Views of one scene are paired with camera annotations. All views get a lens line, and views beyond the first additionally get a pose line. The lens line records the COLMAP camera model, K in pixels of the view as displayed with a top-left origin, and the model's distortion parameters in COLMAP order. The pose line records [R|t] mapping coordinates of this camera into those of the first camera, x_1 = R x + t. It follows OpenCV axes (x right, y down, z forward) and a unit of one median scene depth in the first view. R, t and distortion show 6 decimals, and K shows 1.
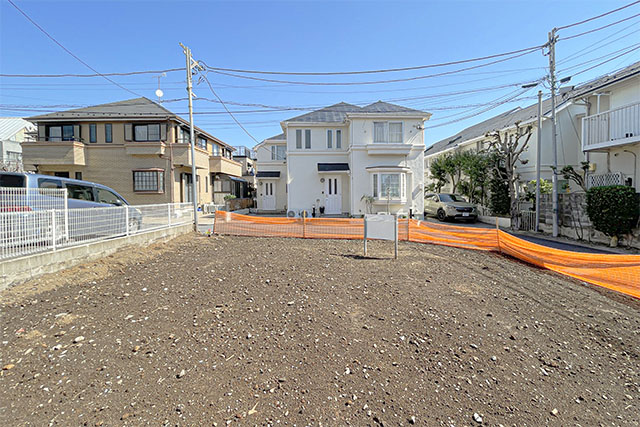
lens RADIAL K [[296.0, 0, 321.7], [0, 296.0, 199.6], [0, 0, 1]] dist [0.001989, 0.000284]
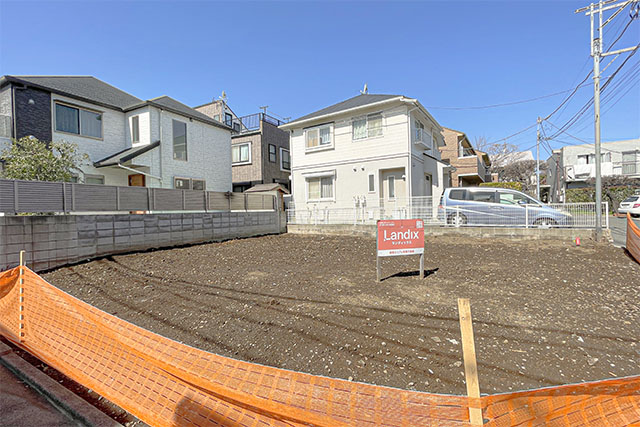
lens RADIAL K [[275.2, 0, 328.1], [0, 275.2, 210.6], [0, 0, 1]] dist [-0.001903, -0.000579]
pose [[-0.491579, 0.020632, -0.870589, 0.351645], [0.011116, 0.999787, 0.017418, 0.006739], [0.870762, -0.001115, -0.491703, 0.494689]]
